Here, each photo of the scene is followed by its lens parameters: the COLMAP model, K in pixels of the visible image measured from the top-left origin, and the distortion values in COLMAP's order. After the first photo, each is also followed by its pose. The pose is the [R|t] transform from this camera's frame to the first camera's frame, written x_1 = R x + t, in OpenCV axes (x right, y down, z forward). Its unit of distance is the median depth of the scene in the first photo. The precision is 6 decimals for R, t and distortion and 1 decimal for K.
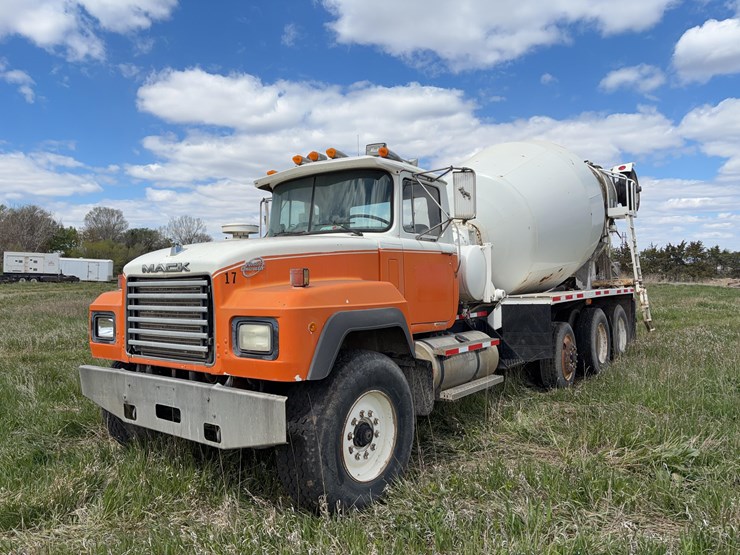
lens RADIAL K [[551.2, 0, 370.0], [0, 551.2, 277.5], [0, 0, 1]] dist [0.063388, -0.069111]
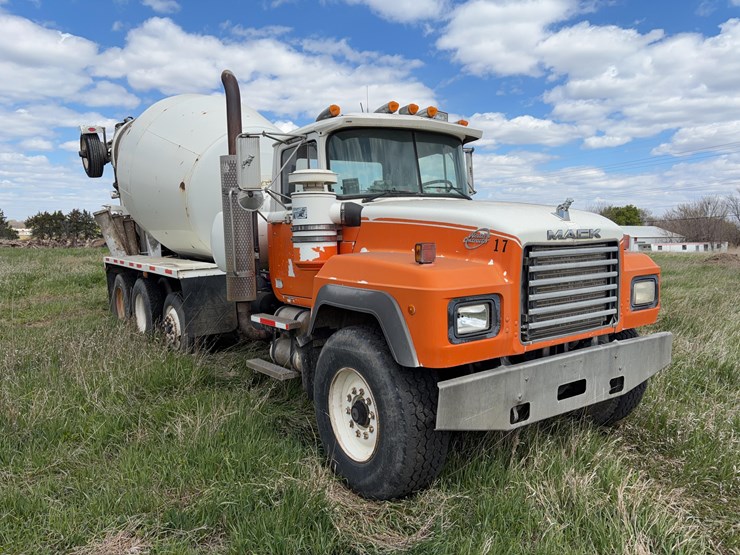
lens RADIAL K [[551.2, 0, 370.0], [0, 551.2, 277.5], [0, 0, 1]] dist [0.063388, -0.069111]
pose [[0.306108, -0.078483, 0.948756, -1.401863], [0.007789, 0.996769, 0.079942, -0.022997], [-0.951965, -0.017081, 0.305730, 1.085883]]
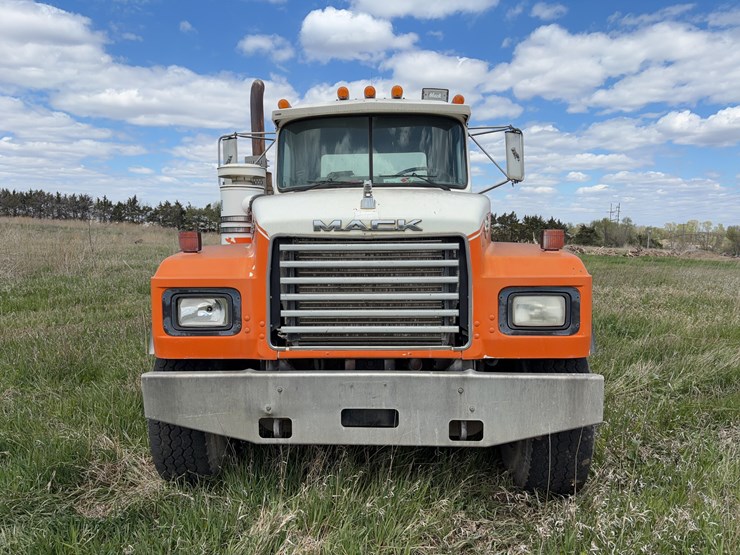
lens RADIAL K [[551.2, 0, 370.0], [0, 551.2, 277.5], [0, 0, 1]] dist [0.063388, -0.069111]
pose [[0.818341, -0.035334, 0.573645, -0.822252], [-0.009119, 0.997185, 0.074430, -0.003148], [-0.574660, -0.066140, 0.815715, 0.414587]]
